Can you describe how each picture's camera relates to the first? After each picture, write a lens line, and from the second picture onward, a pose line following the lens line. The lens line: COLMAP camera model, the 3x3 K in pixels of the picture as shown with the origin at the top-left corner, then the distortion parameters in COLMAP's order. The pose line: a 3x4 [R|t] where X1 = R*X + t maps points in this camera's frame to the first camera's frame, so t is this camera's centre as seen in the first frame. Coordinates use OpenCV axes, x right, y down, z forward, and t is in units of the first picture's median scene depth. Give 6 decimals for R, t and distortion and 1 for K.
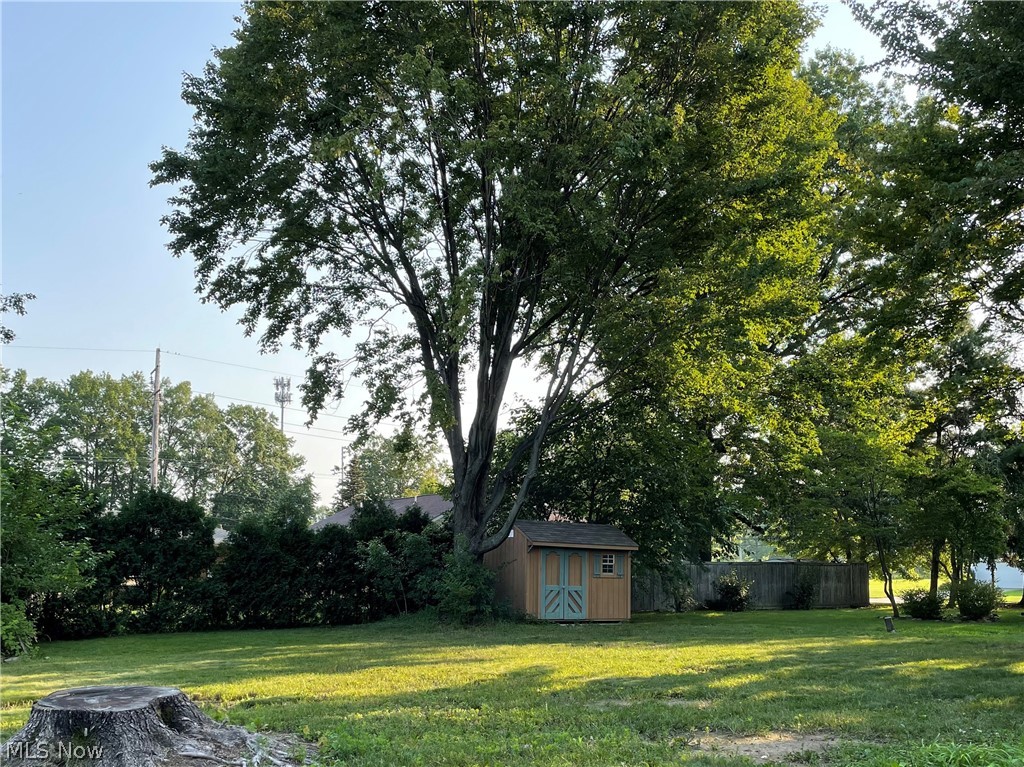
lens RADIAL K [[827.0, 0, 512.8], [0, 827.0, 385.5], [0, 0, 1]] dist [0.009127, -0.022379]
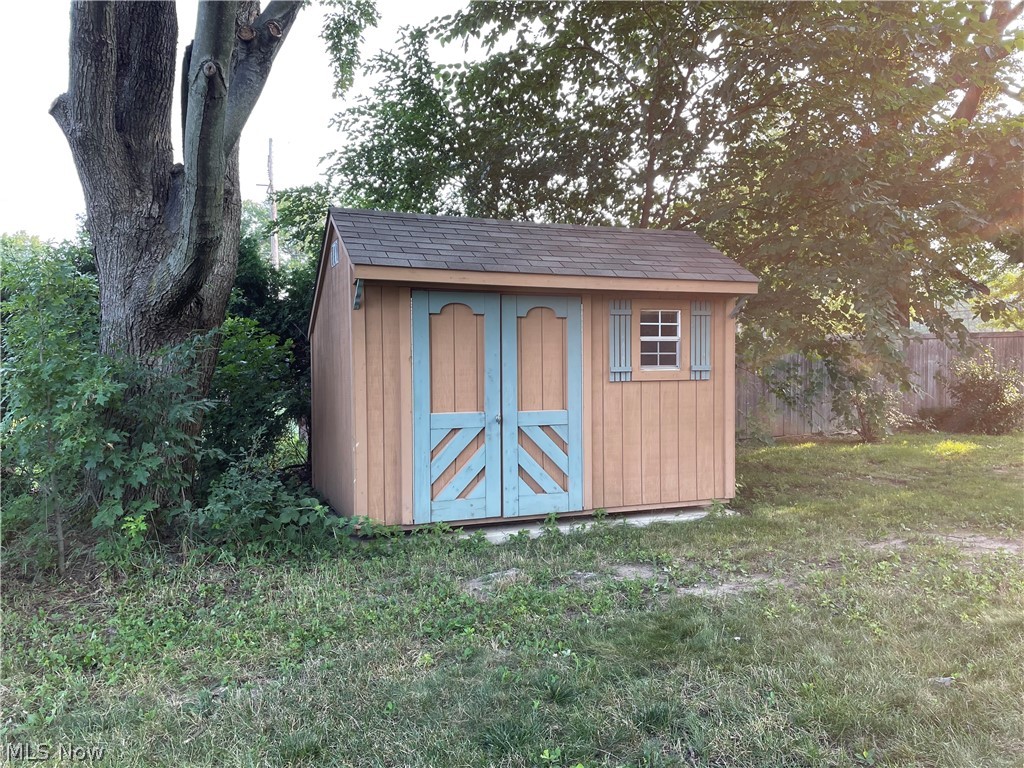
lens RADIAL K [[827.0, 0, 513.3], [0, 827.0, 380.9], [0, 0, 1]] dist [0.009127, -0.022379]
pose [[0.981929, -0.021390, -0.188037, 0.122610], [0.066458, 0.969287, 0.236782, 0.156879], [0.177197, -0.245000, 0.953193, 0.703422]]
